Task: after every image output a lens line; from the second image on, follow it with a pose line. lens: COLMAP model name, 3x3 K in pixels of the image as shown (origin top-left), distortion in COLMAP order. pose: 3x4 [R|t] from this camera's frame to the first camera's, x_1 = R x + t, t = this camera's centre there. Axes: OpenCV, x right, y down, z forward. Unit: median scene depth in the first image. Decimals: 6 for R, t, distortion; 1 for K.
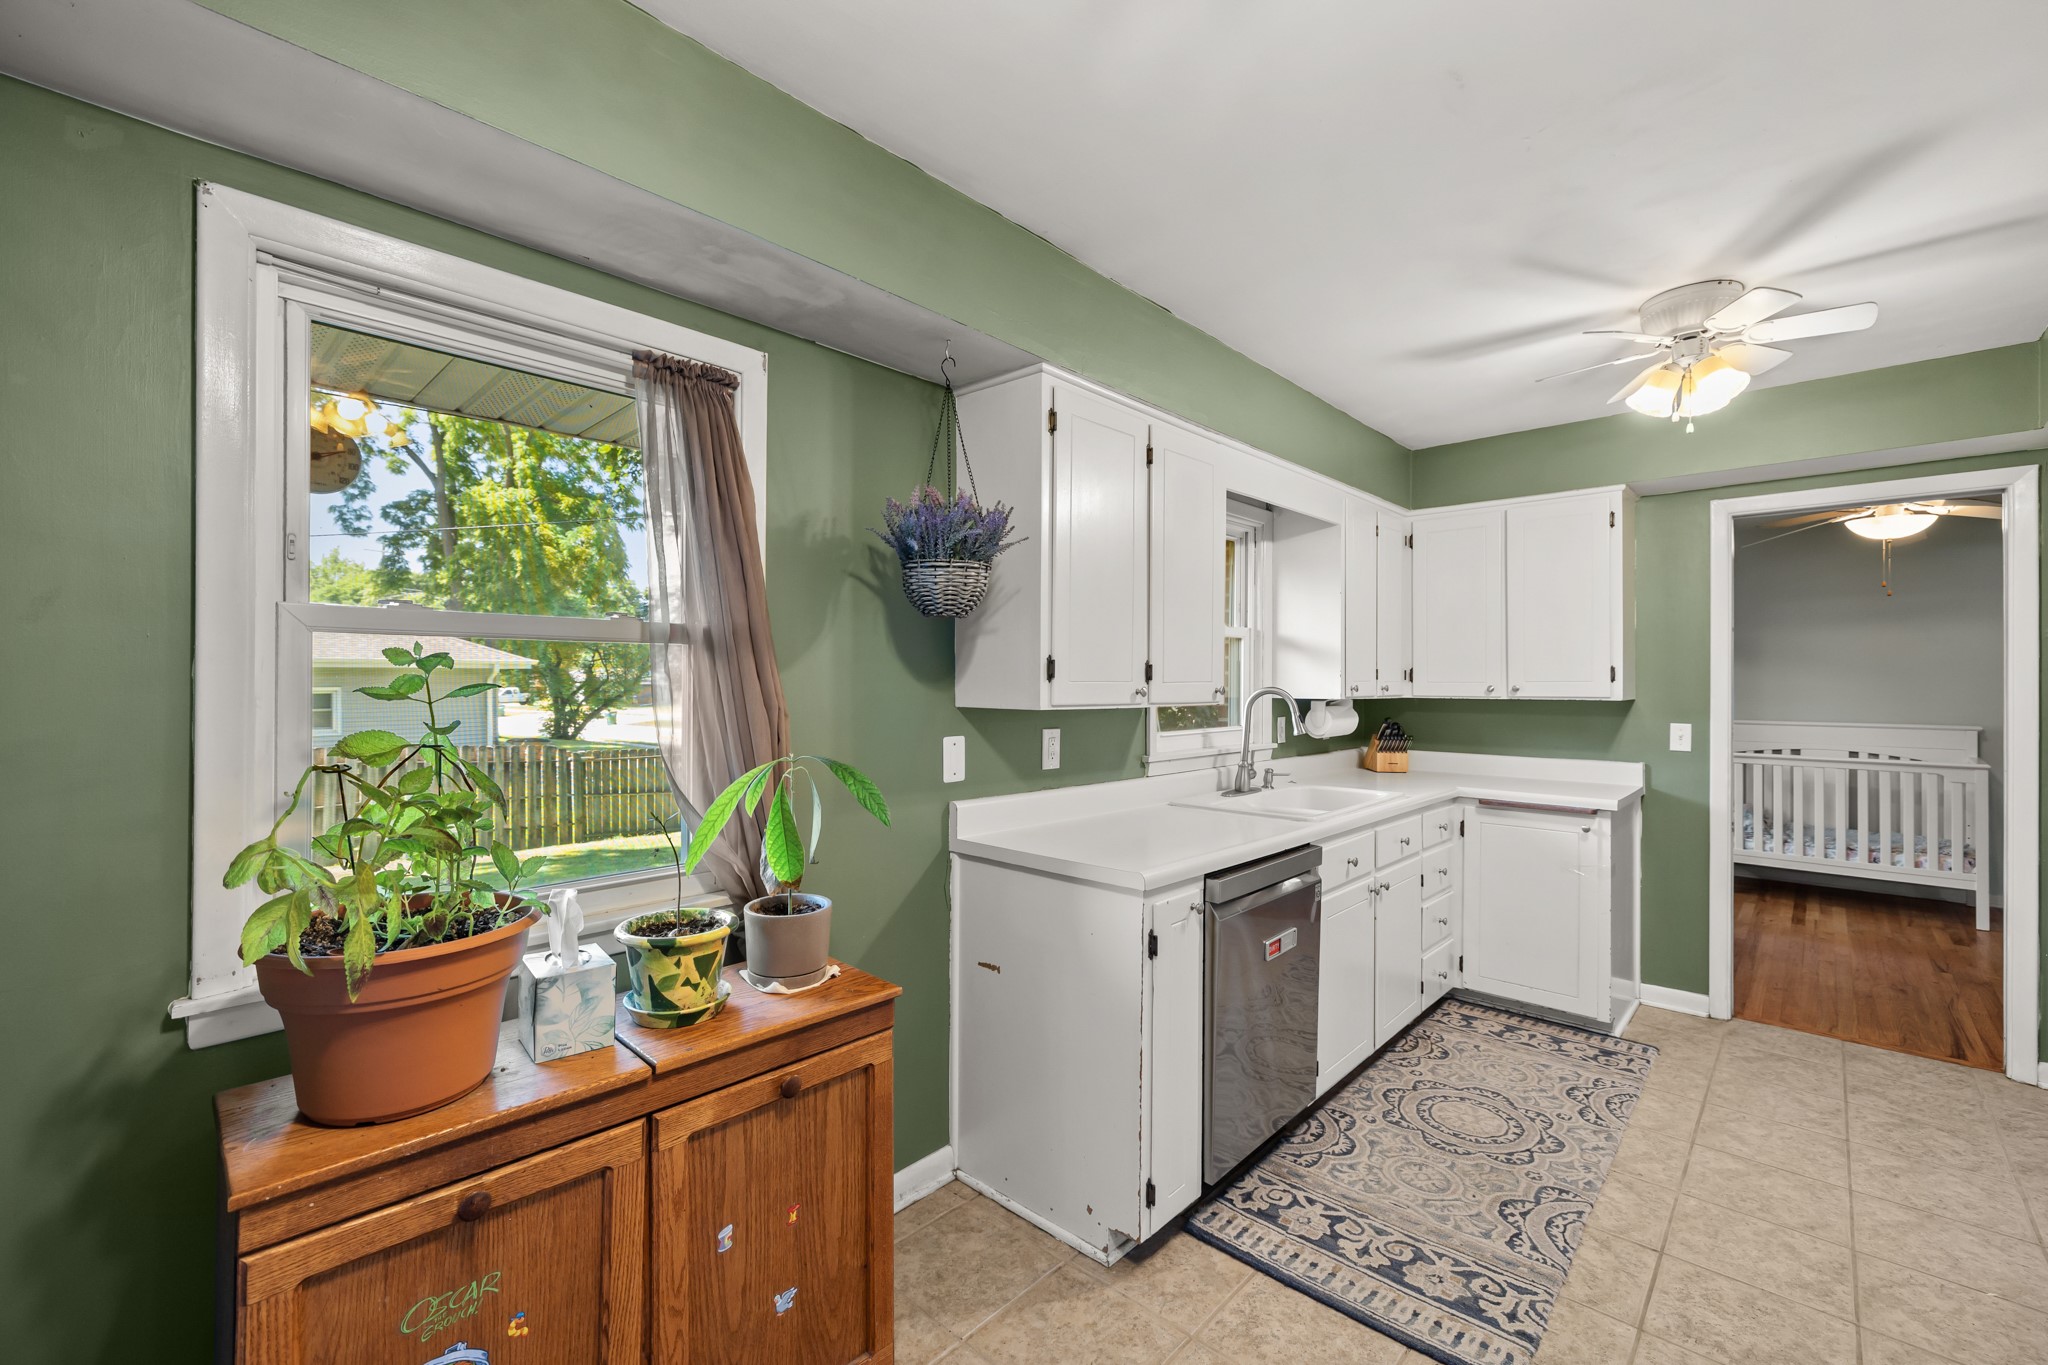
lens RADIAL K [[865.6, 0, 1021.2], [0, 865.6, 674.7], [0, 0, 1]] dist [-0.002129, 0.000627]
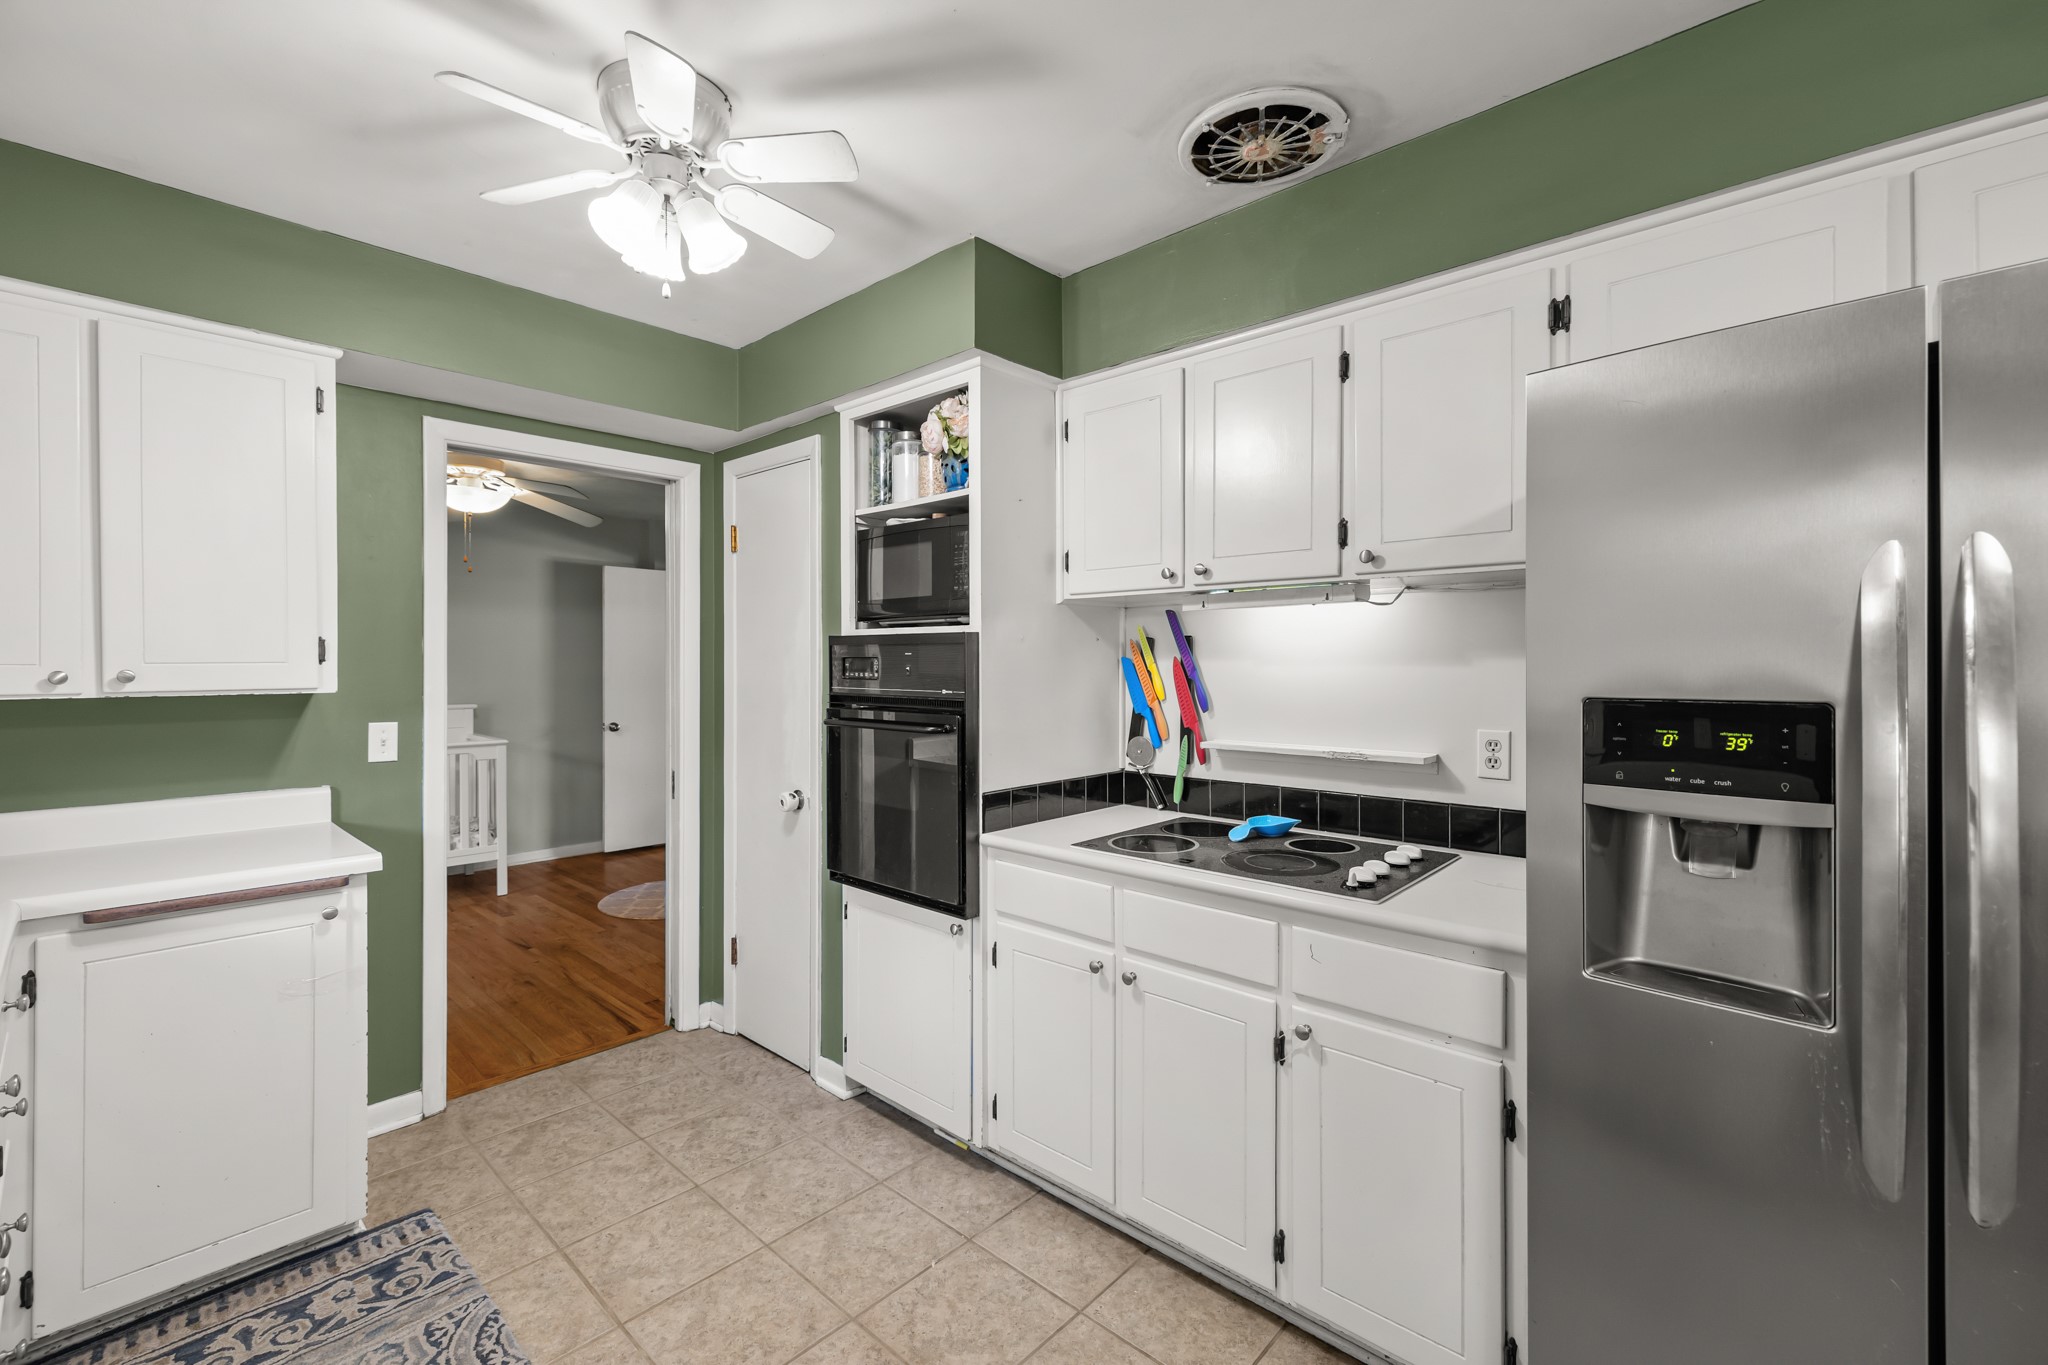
lens RADIAL K [[865.6, 0, 1015.0], [0, 865.6, 664.7], [0, 0, 1]] dist [-0.002129, 0.000627]
pose [[-0.001550, -0.004040, 0.999991, 0.068109], [-0.003264, 0.999987, 0.004035, 0.006076], [-0.999993, -0.003257, -0.001563, 0.555847]]
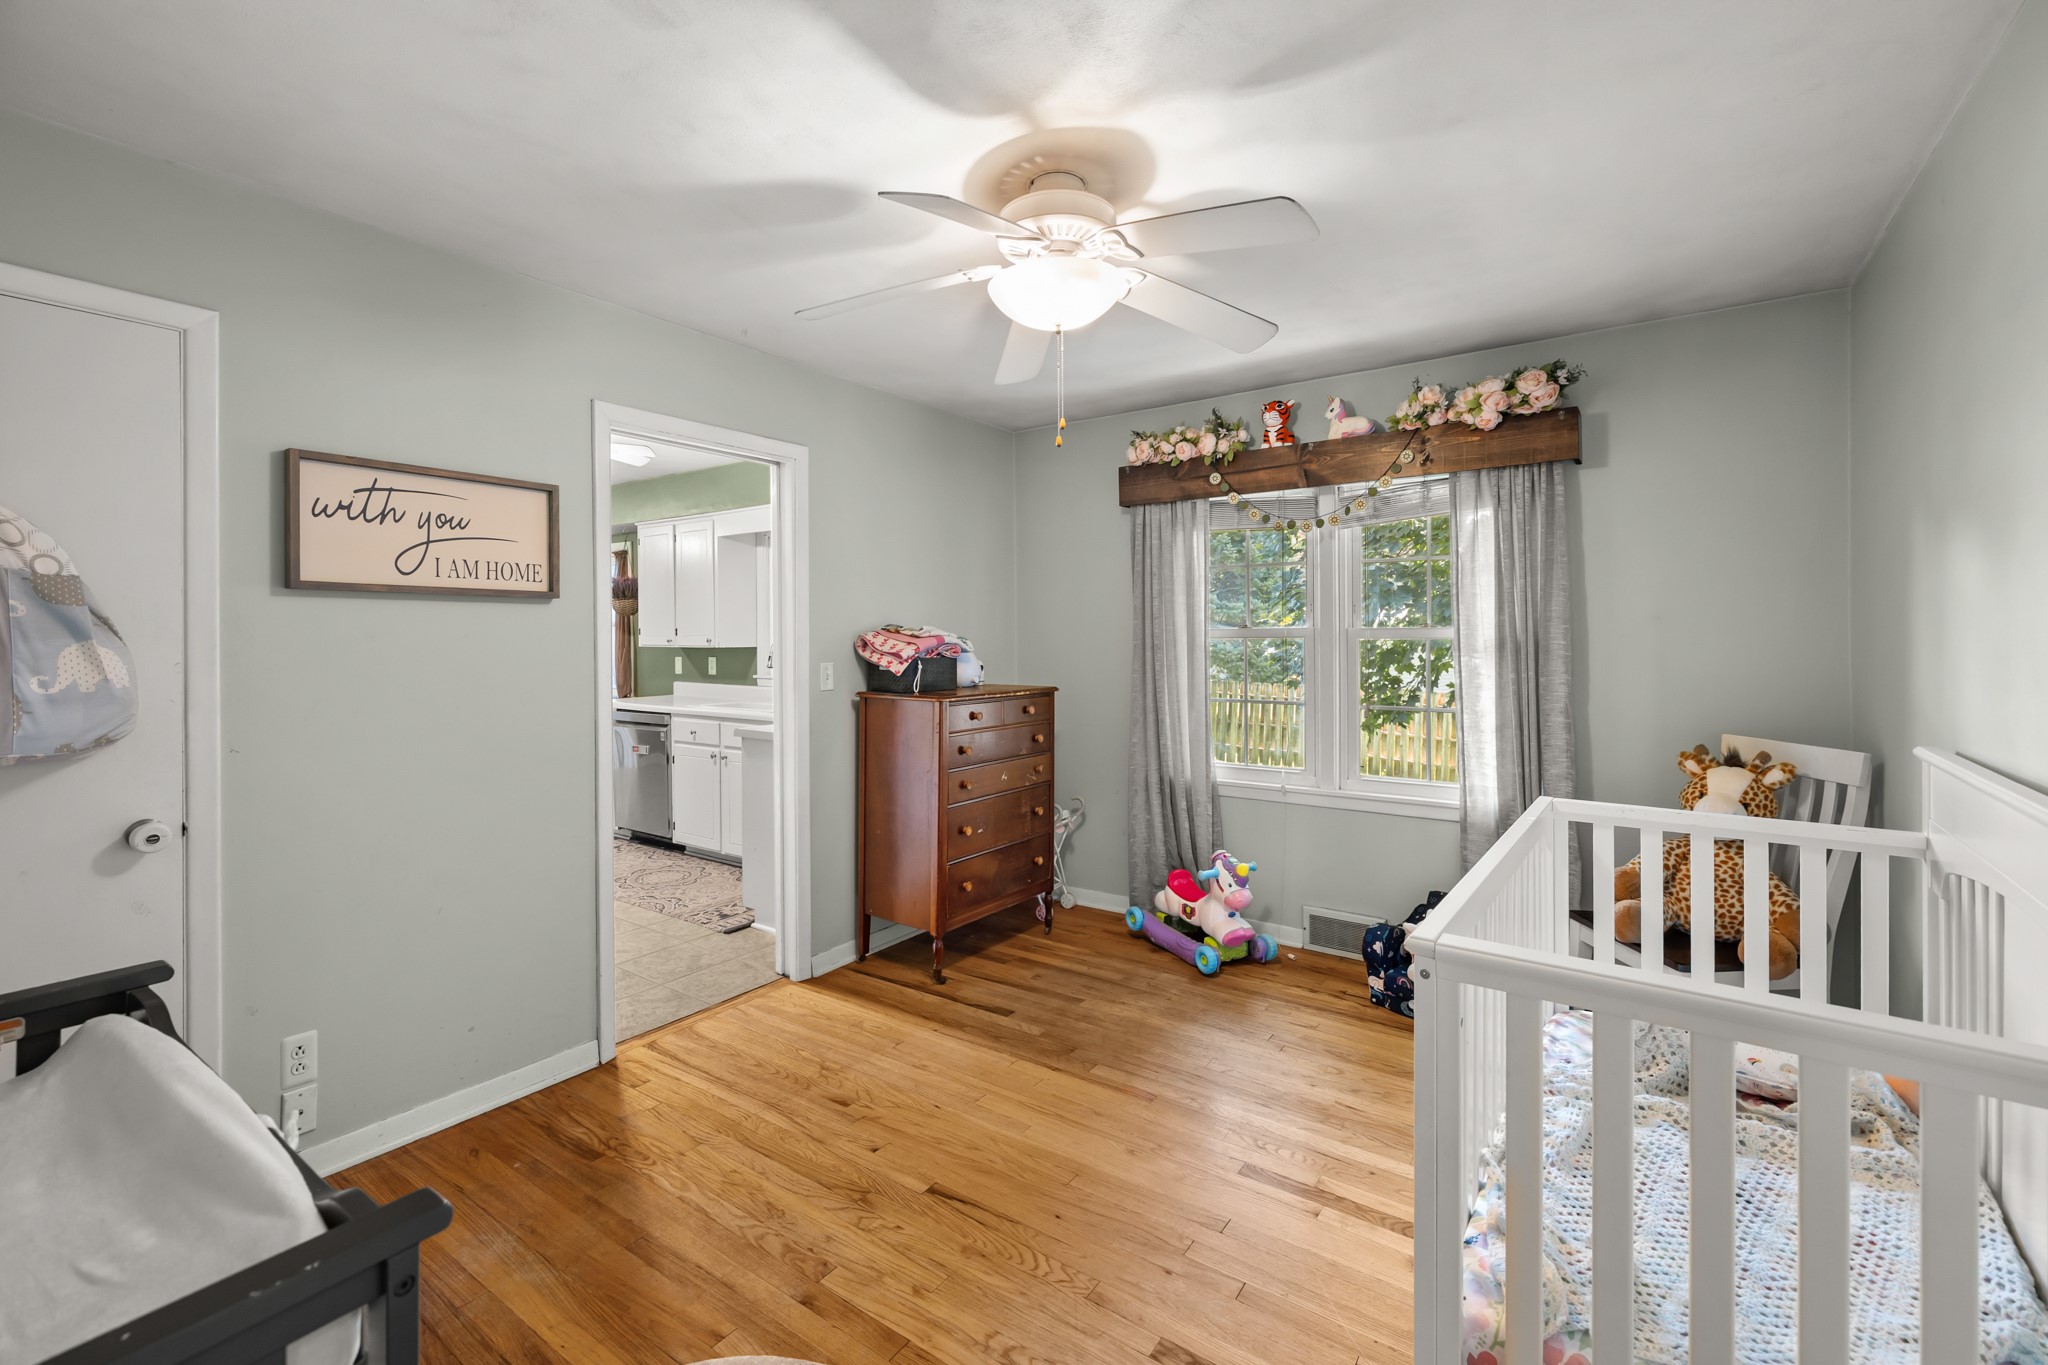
lens RADIAL K [[865.6, 0, 1029.0], [0, 865.6, 638.5], [0, 0, 1]] dist [-0.002129, 0.000627]
pose [[0.145089, -0.001407, -0.989418, 2.046408], [0.007252, 0.999974, -0.000359, 0.017729], [0.989392, -0.007123, 0.145095, 1.267364]]
